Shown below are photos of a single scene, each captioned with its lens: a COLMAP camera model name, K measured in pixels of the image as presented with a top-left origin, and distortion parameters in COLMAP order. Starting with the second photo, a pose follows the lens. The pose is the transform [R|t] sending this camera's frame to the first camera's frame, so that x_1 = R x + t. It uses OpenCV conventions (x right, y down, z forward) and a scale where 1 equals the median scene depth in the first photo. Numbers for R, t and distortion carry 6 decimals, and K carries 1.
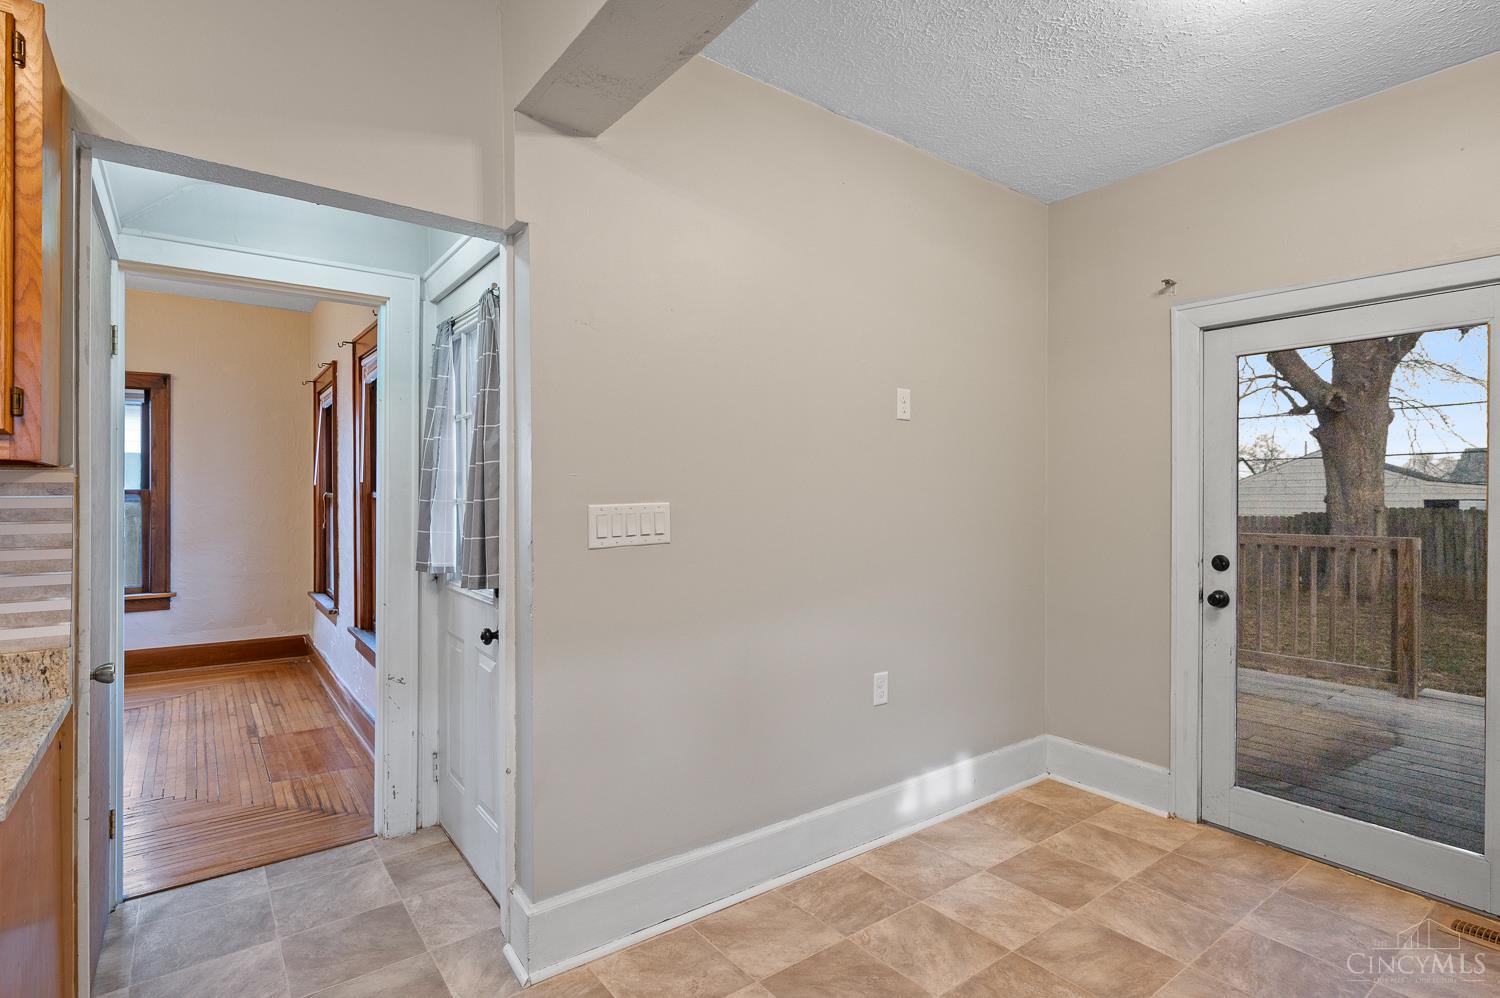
lens RADIAL K [[742.8, 0, 750.0], [0, 742.8, 499.0], [0, 0, 1]] dist [0.000418, 0.000278]
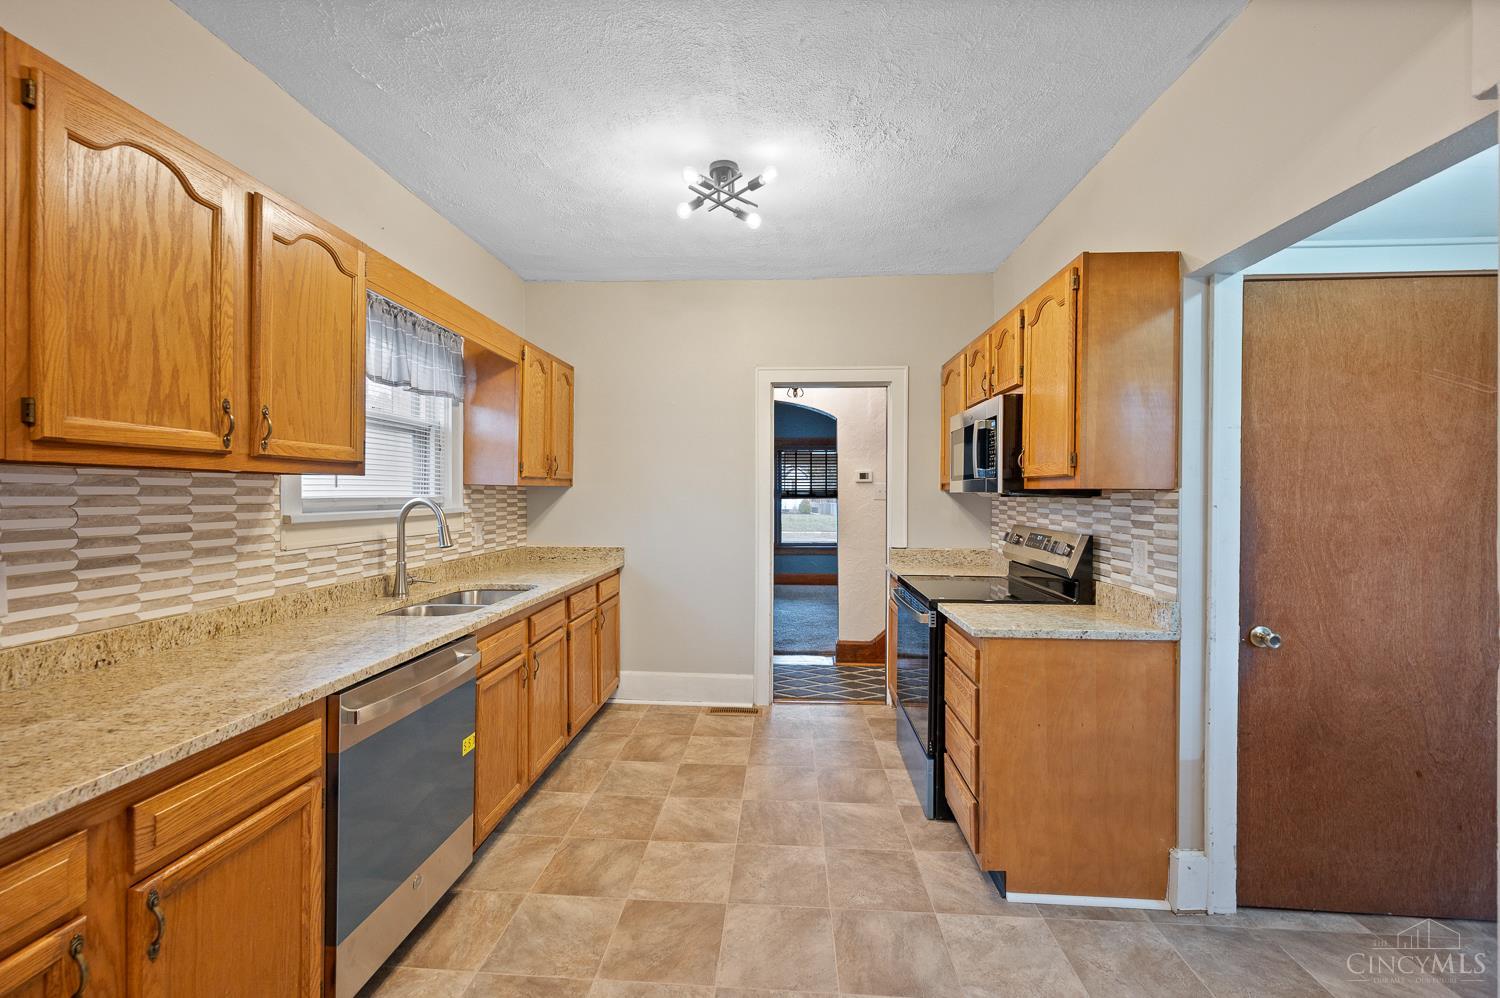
lens RADIAL K [[603.9, 0, 750.0], [0, 603.9, 499.0], [0, 0, 1]] dist [-0.001639, -0.000005]
pose [[-0.653409, 0.003721, -0.756996, 0.360947], [-0.008309, 0.999892, 0.012087, -0.016661], [0.756959, 0.014188, -0.653308, 0.623760]]
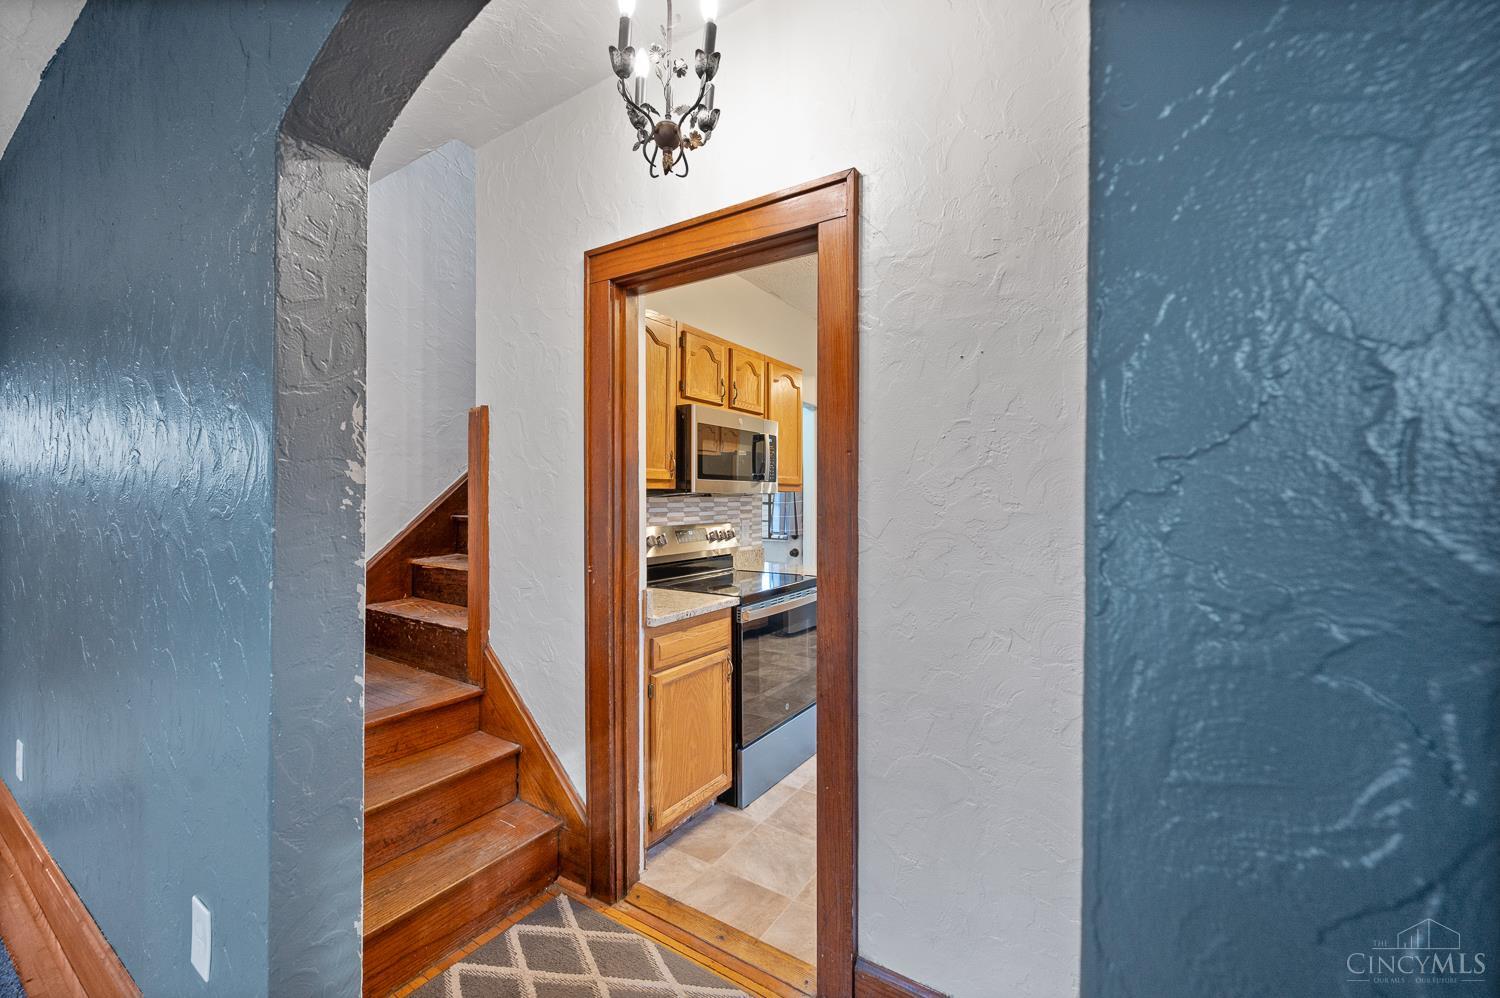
lens RADIAL K [[591.7, 0, 750.0], [0, 591.7, 499.0], [0, 0, 1]] dist [0.000102, 0.000064]
pose [[0.939455, -0.002848, 0.342661, -1.007444], [0.003263, 0.999994, -0.000634, -0.006917], [-0.342657, 0.001714, 0.939459, -0.776473]]
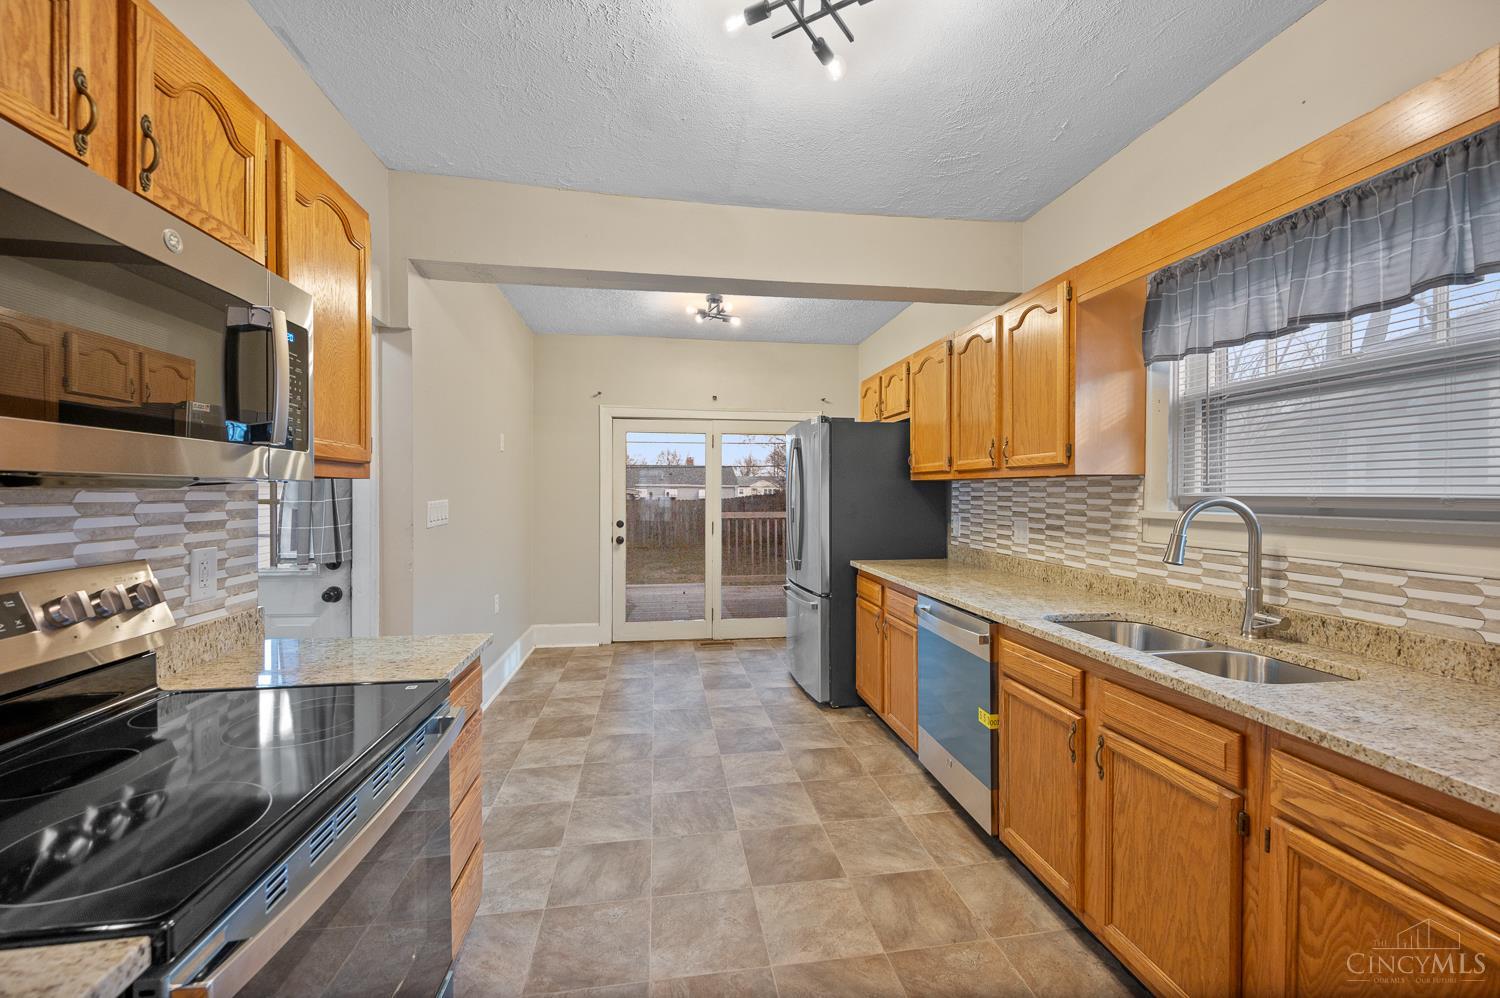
lens RADIAL K [[591.7, 0, 750.0], [0, 591.7, 499.0], [0, 0, 1]] dist [0.000102, 0.000064]
pose [[0.472762, -0.010834, 0.881123, -0.792761], [0.001794, 0.999934, 0.011333, -0.008831], [-0.881188, -0.003777, 0.472750, -0.194104]]
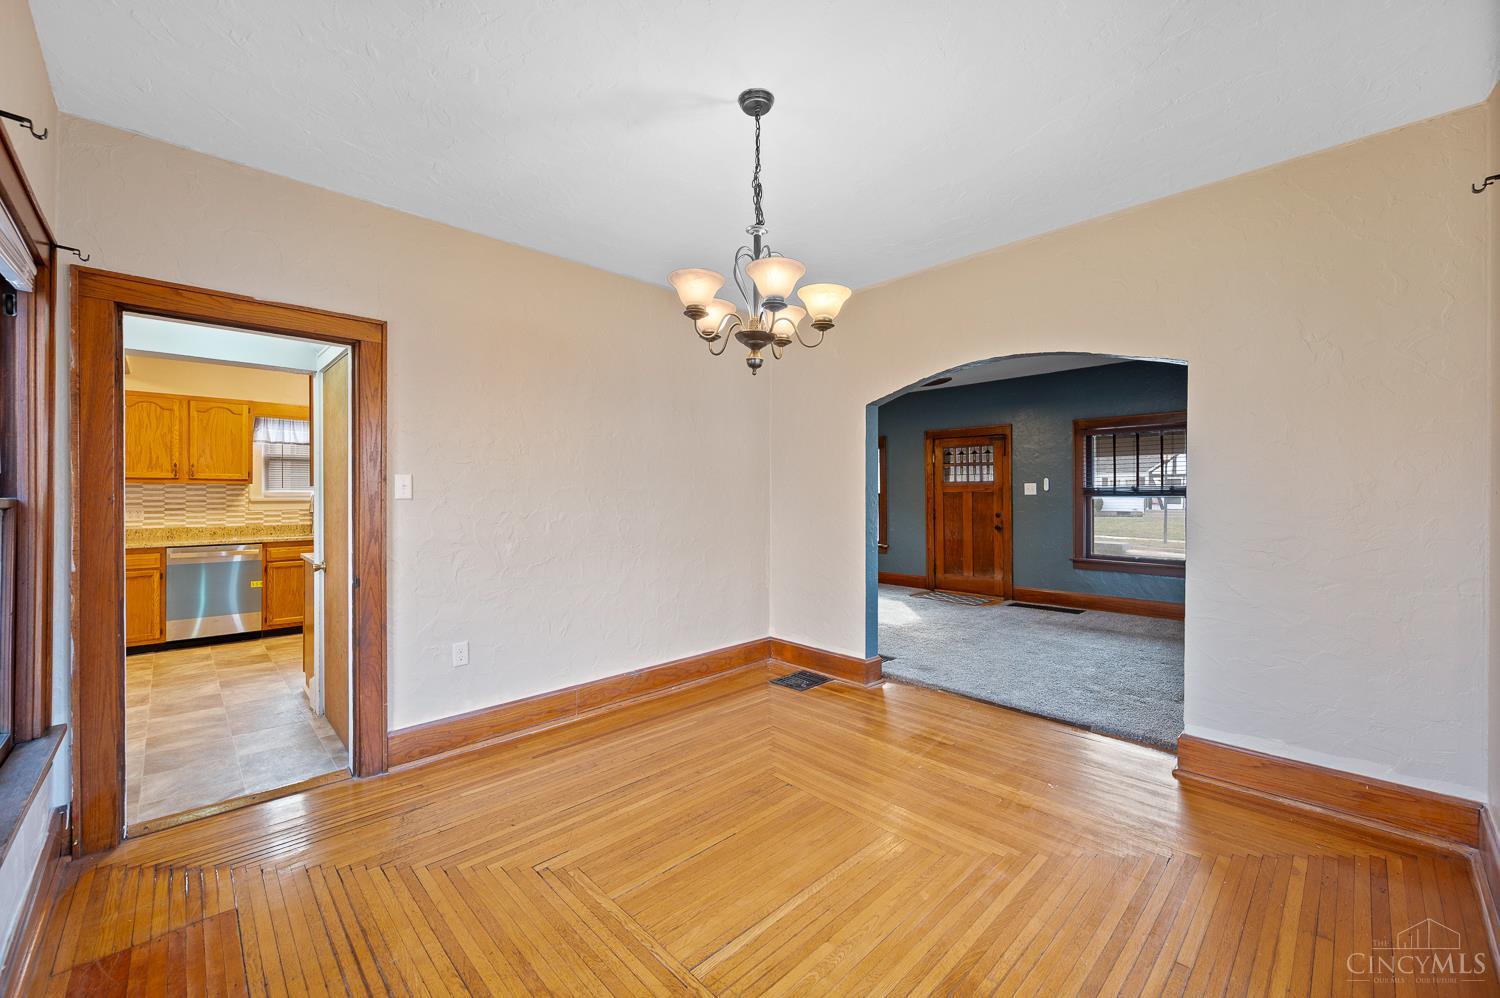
lens RADIAL K [[591.7, 0, 750.0], [0, 591.7, 499.0], [0, 0, 1]] dist [0.000102, 0.000064]
pose [[-0.992135, -0.003707, -0.125120, -1.297178], [-0.005381, 0.999900, 0.013045, -0.017339], [0.125059, 0.013615, -0.992056, 1.980462]]
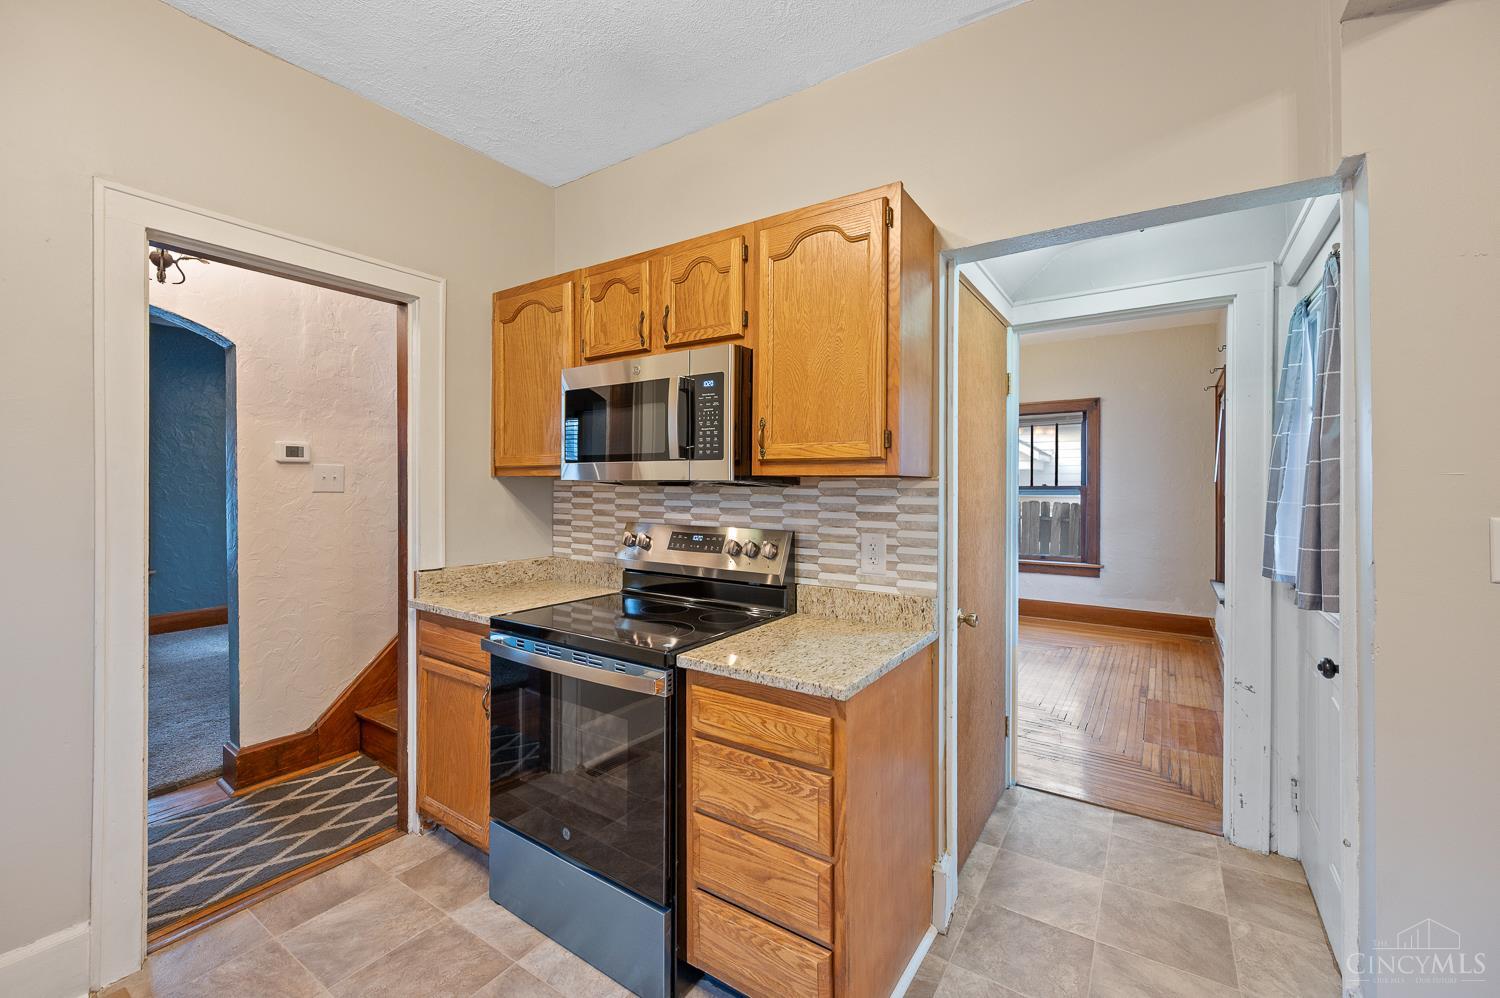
lens RADIAL K [[615.4, 0, 753.4], [0, 615.4, 485.1], [0, 0, 1]] dist [0.000400, 0.000060]
pose [[0.331805, -0.000292, -0.943348, 0.070560], [-0.007746, 0.999965, -0.003034, -0.011366], [0.943316, 0.008314, 0.331791, 0.130335]]
